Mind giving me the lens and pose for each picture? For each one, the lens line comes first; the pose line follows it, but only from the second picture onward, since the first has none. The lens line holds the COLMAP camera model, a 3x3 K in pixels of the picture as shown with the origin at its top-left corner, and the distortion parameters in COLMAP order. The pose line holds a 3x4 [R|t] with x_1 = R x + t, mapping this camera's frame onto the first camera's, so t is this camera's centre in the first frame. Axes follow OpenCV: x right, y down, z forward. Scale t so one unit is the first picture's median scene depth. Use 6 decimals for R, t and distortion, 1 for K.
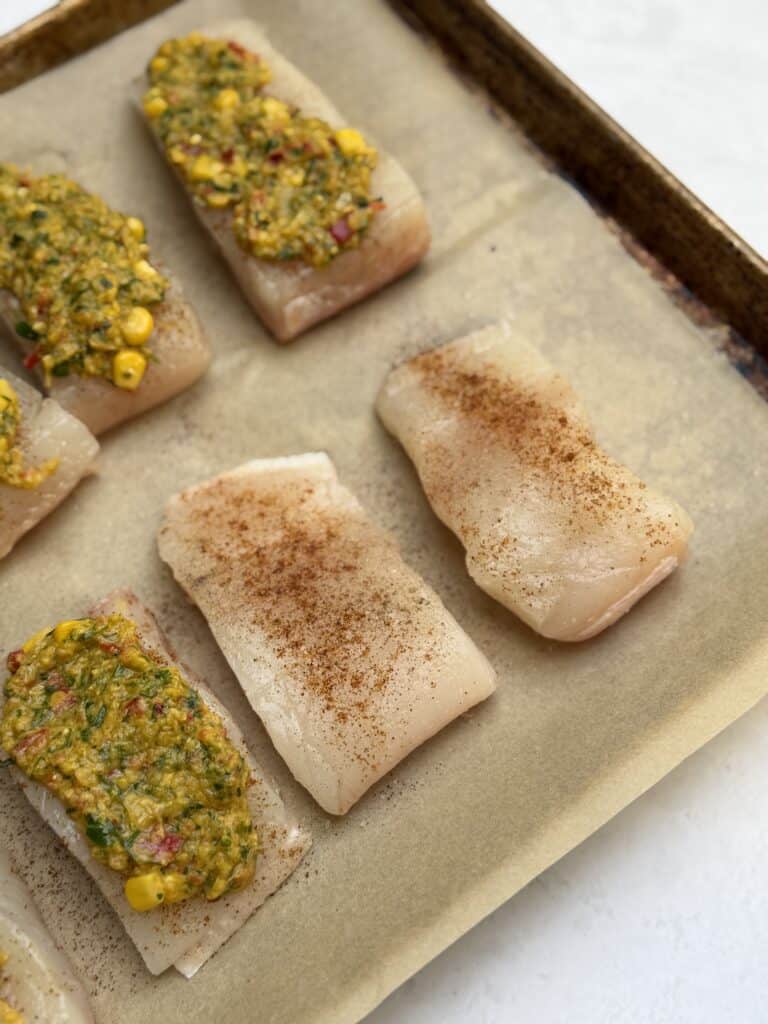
lens RADIAL K [[1453.3, 0, 384.0], [0, 1453.3, 512.0], [0, 0, 1]] dist [0.070494, -0.152153]
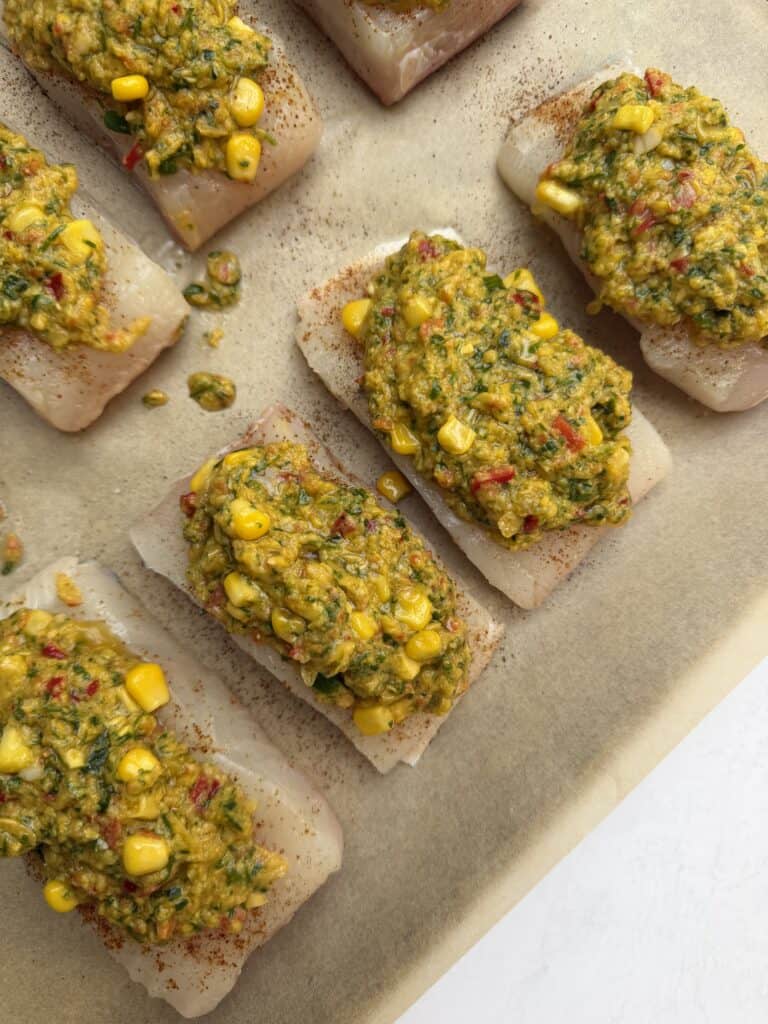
lens RADIAL K [[812.5, 0, 384.0], [0, 812.5, 512.0], [0, 0, 1]] dist [0.140407, -0.374657]
pose [[0.987313, -0.135613, 0.082598, -0.164167], [0.094723, 0.920504, 0.379077, -0.082107], [-0.127440, -0.366443, 0.921671, 0.464009]]
